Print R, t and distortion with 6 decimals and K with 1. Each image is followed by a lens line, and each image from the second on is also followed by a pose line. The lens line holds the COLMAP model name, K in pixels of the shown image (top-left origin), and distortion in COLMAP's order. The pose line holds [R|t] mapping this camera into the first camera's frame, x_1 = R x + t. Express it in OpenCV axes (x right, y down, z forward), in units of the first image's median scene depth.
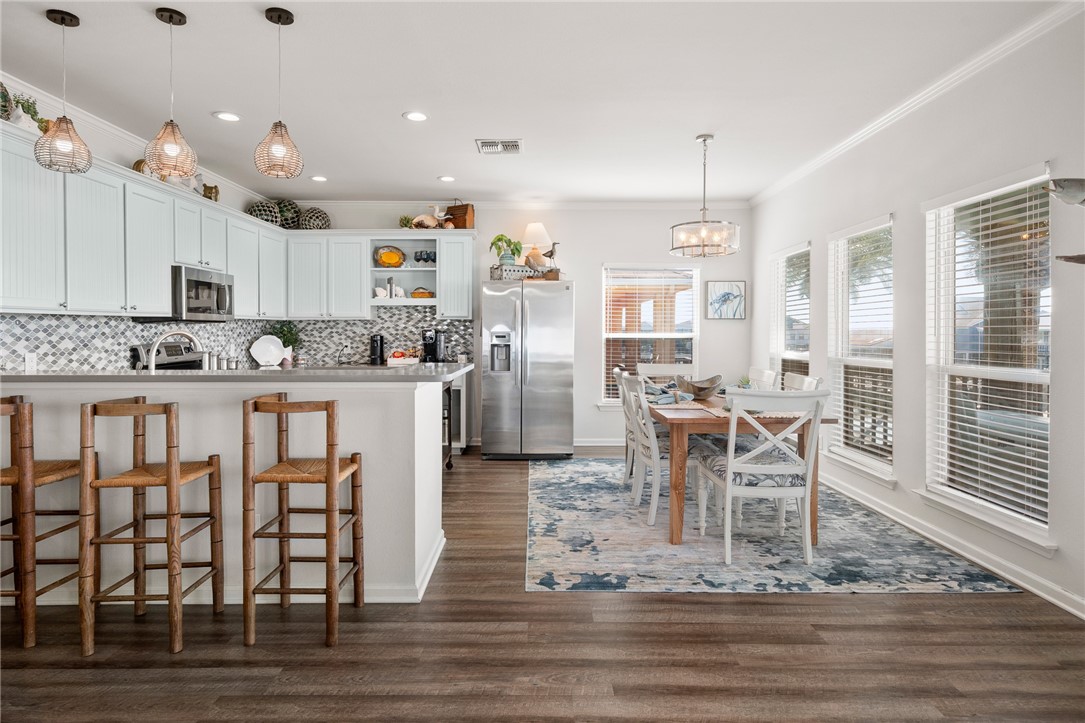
lens RADIAL K [[590.7, 0, 541.8], [0, 590.7, 331.8], [0, 0, 1]] dist [-0.002032, -0.000555]
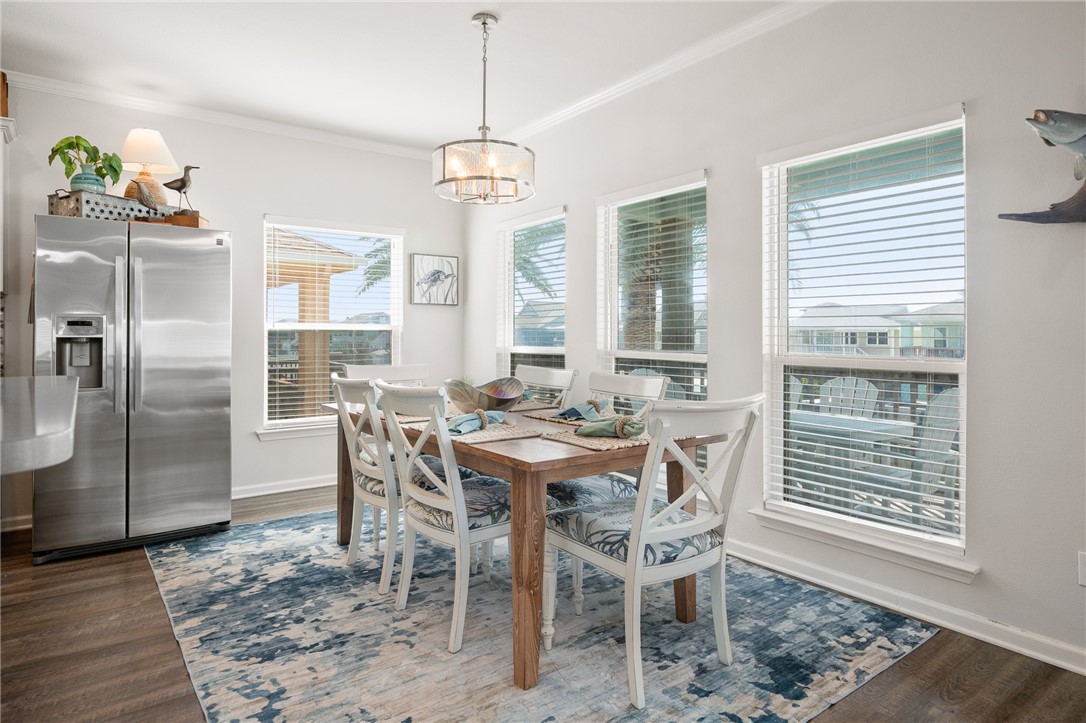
lens RADIAL K [[628.9, 0, 542.8], [0, 628.9, 329.8], [0, 0, 1]] dist [0.003250, -0.001395]
pose [[0.809504, 0.000609, 0.587114, -0.094496], [0.000166, 0.999999, -0.001266, 0.020860], [-0.587114, 0.001123, 0.809504, 0.437604]]
